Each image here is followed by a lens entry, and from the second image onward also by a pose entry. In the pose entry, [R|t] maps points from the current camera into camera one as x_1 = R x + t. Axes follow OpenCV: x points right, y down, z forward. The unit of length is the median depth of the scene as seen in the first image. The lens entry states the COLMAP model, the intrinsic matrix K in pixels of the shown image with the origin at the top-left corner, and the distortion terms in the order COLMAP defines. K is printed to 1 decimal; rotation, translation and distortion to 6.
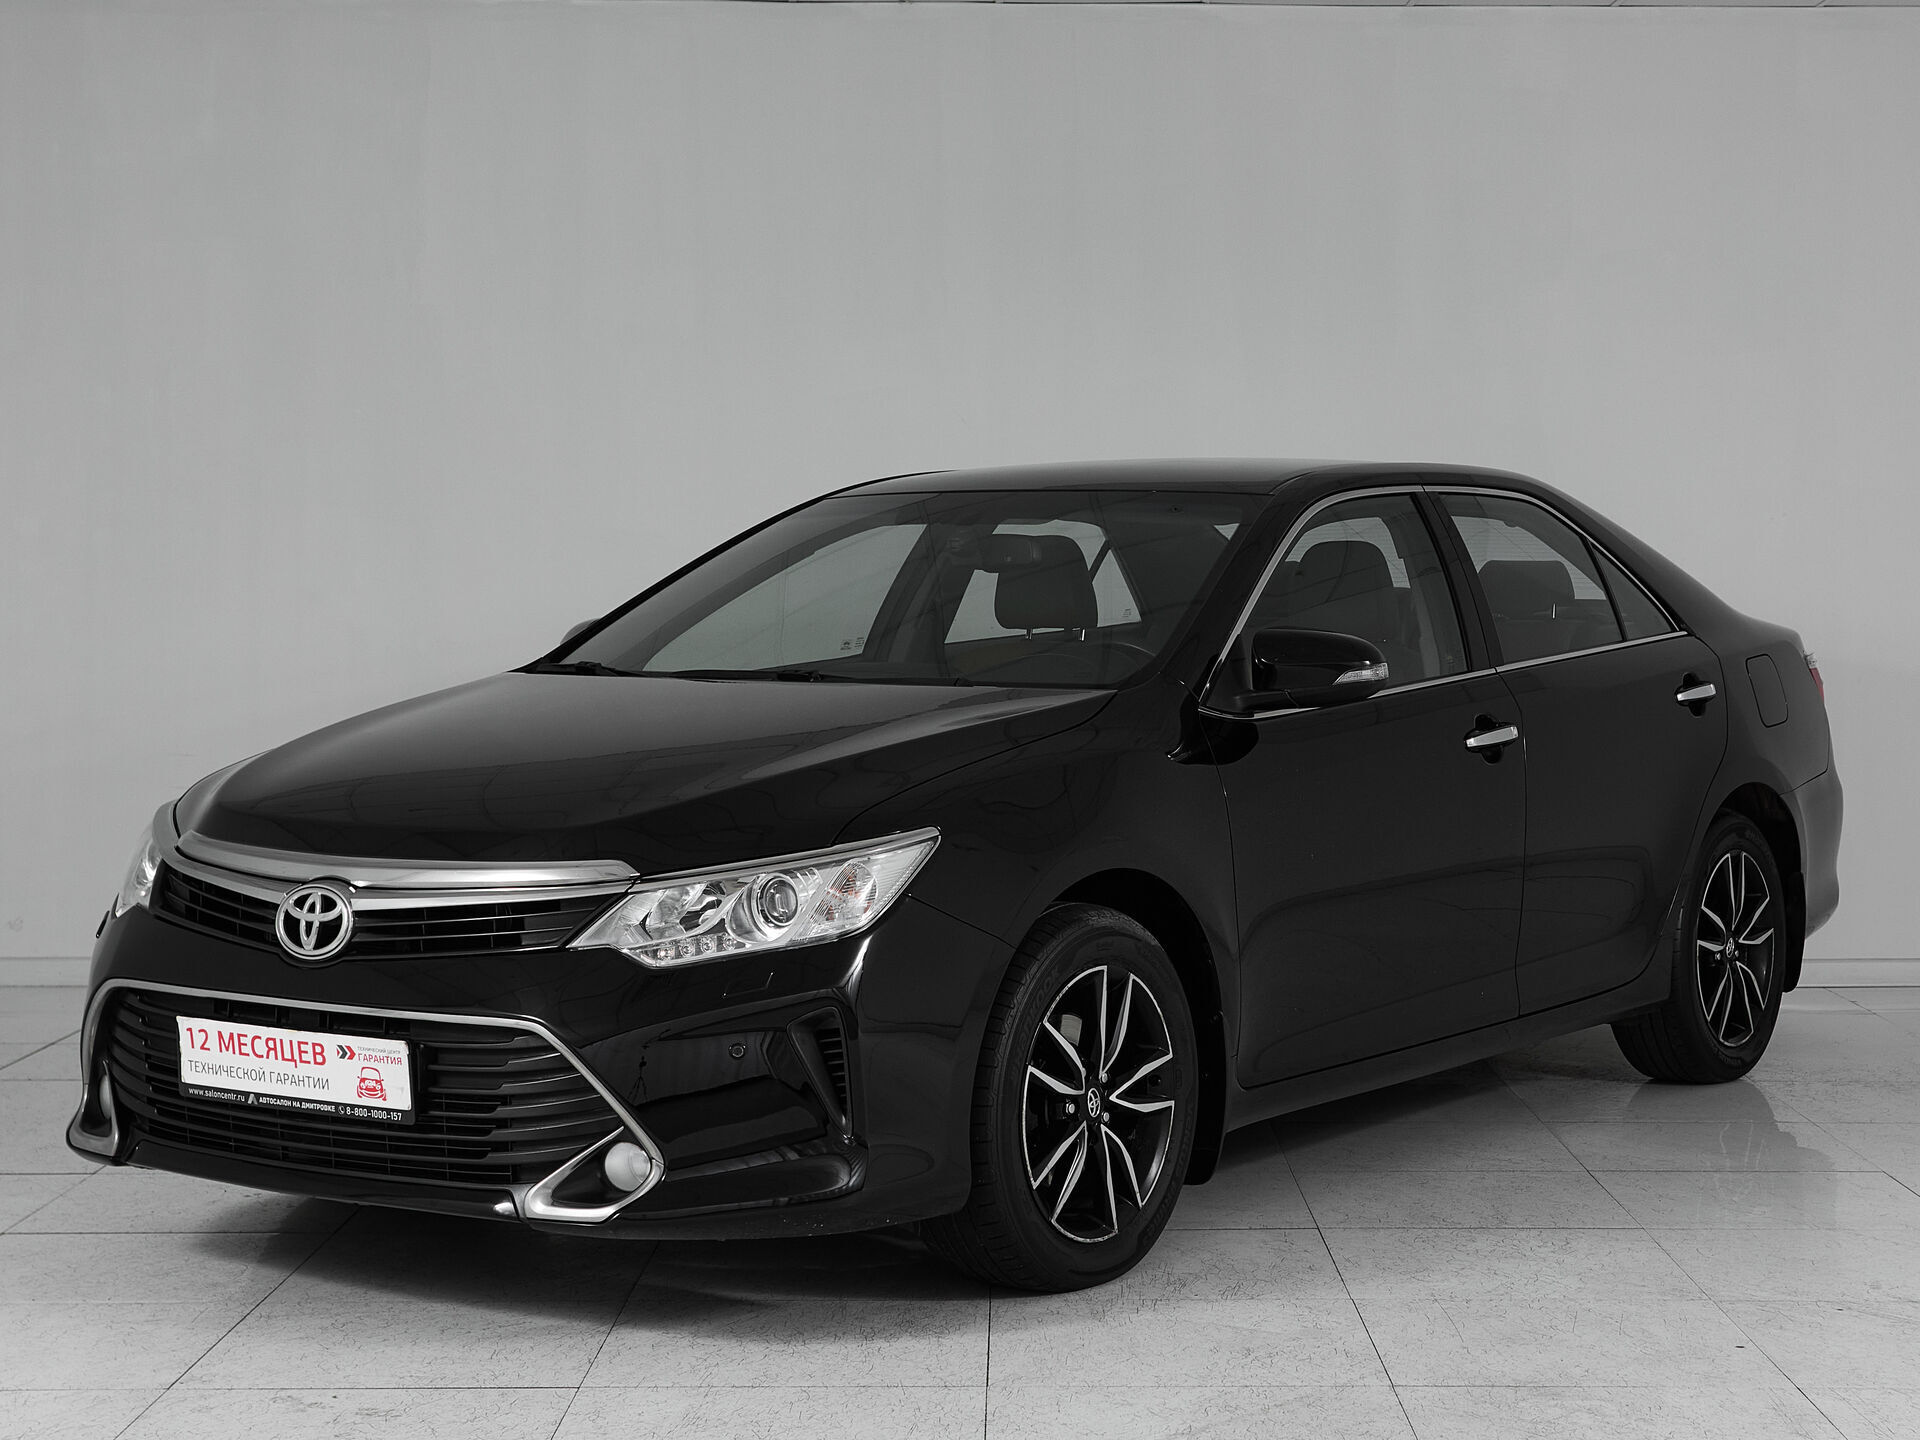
lens RADIAL K [[2749.1, 0, 960.0], [0, 2749.1, 720.0], [0, 0, 1]] dist [0.322451, 0.028766]
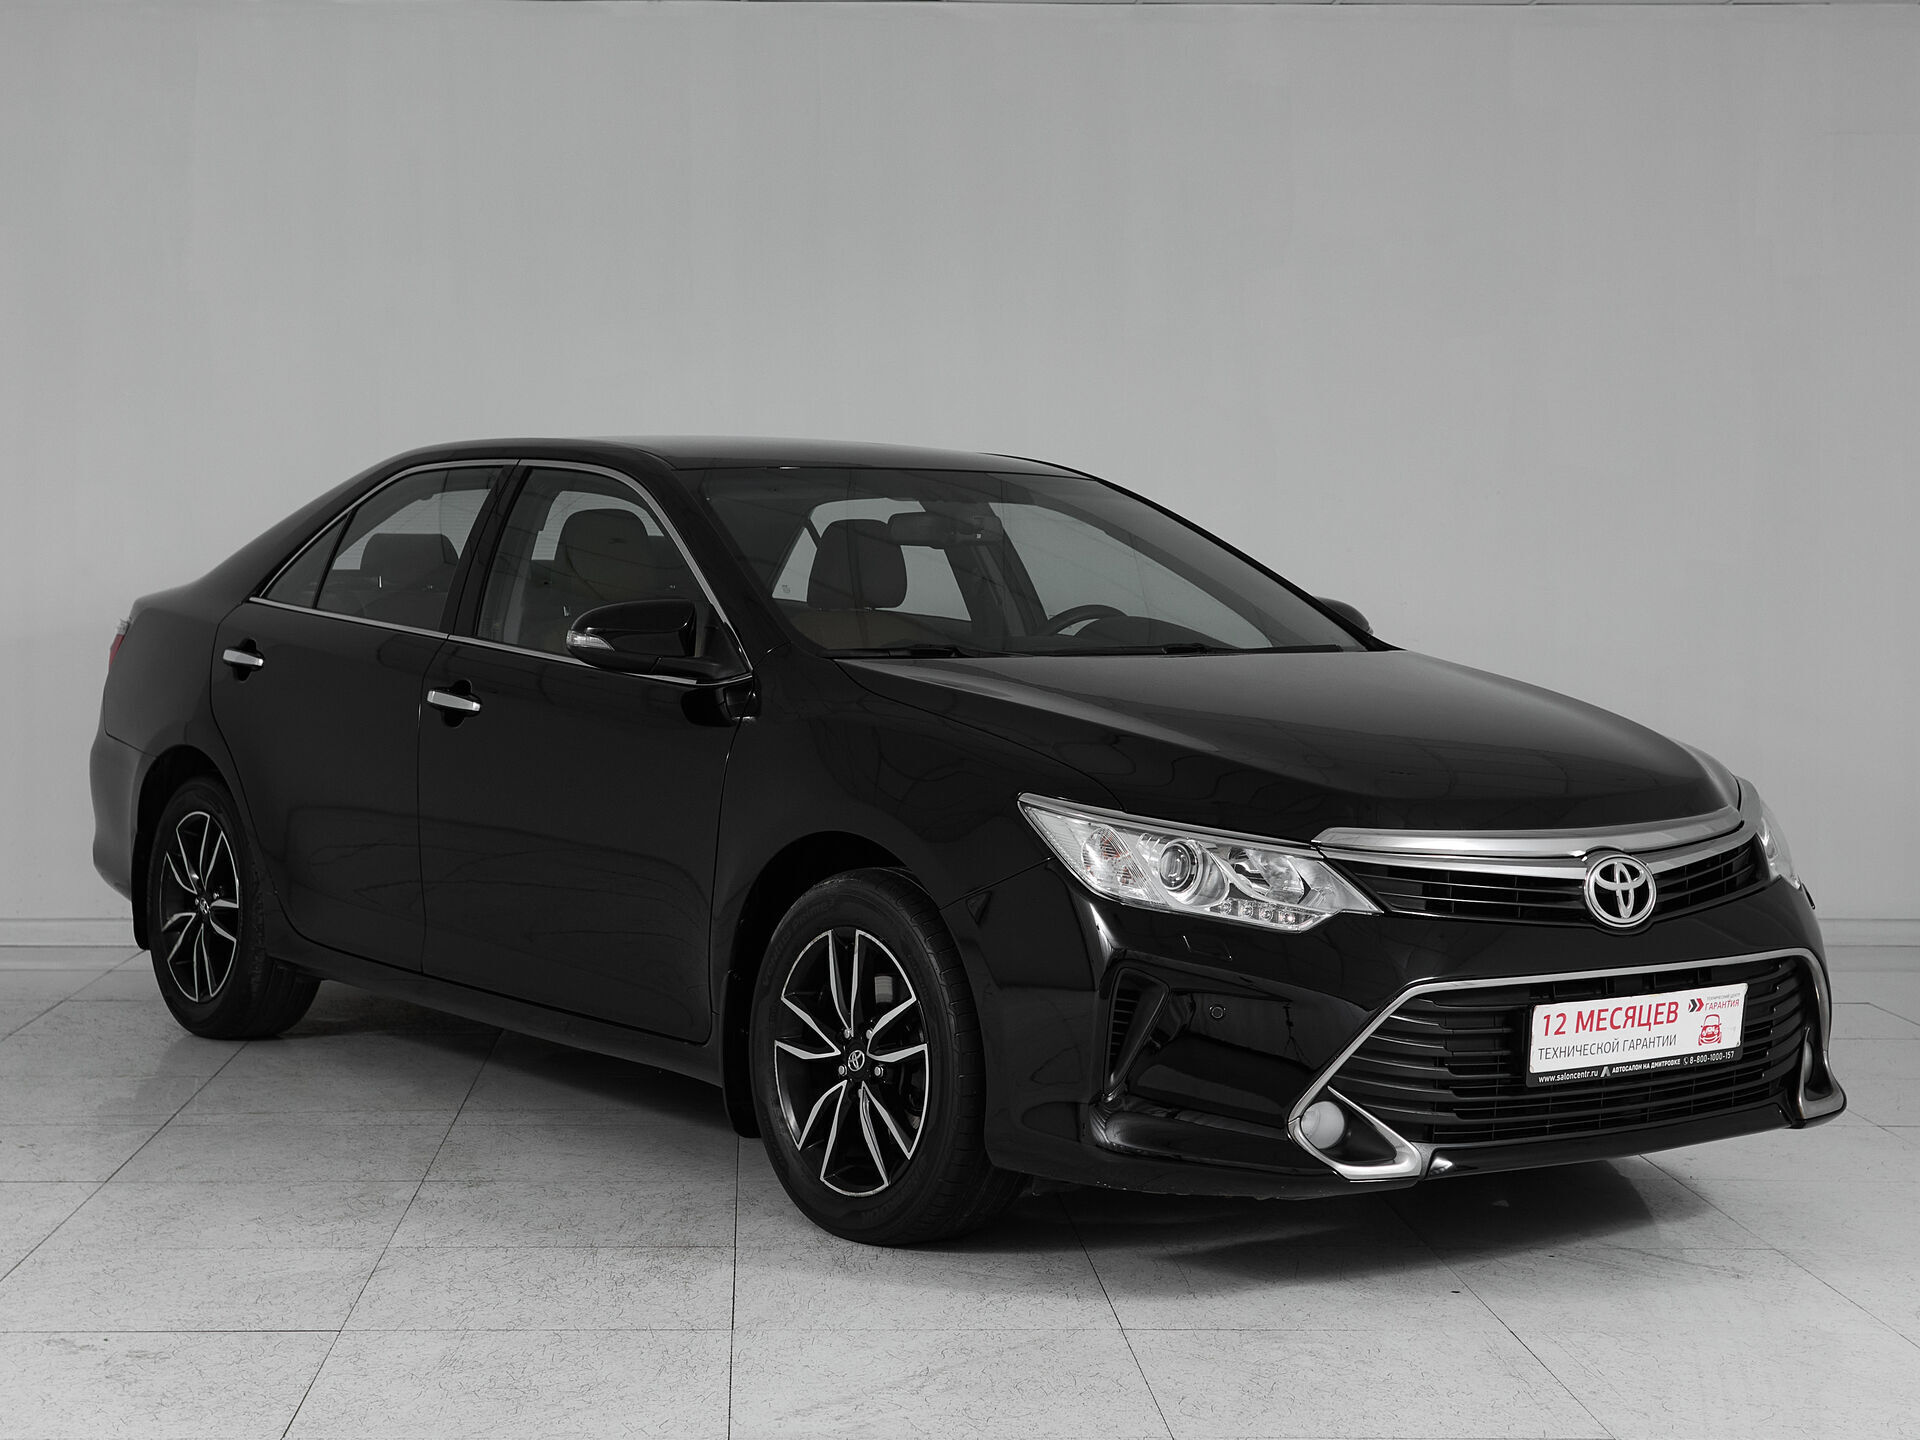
lens RADIAL K [[2749.1, 0, 960.0], [0, 2749.1, 720.0], [0, 0, 1]] dist [0.322451, 0.028766]
pose [[0.311698, -0.047625, 0.948987, -1.289034], [0.032364, 0.998696, 0.039489, -0.039333], [-0.949630, 0.018405, 0.312833, 0.913839]]
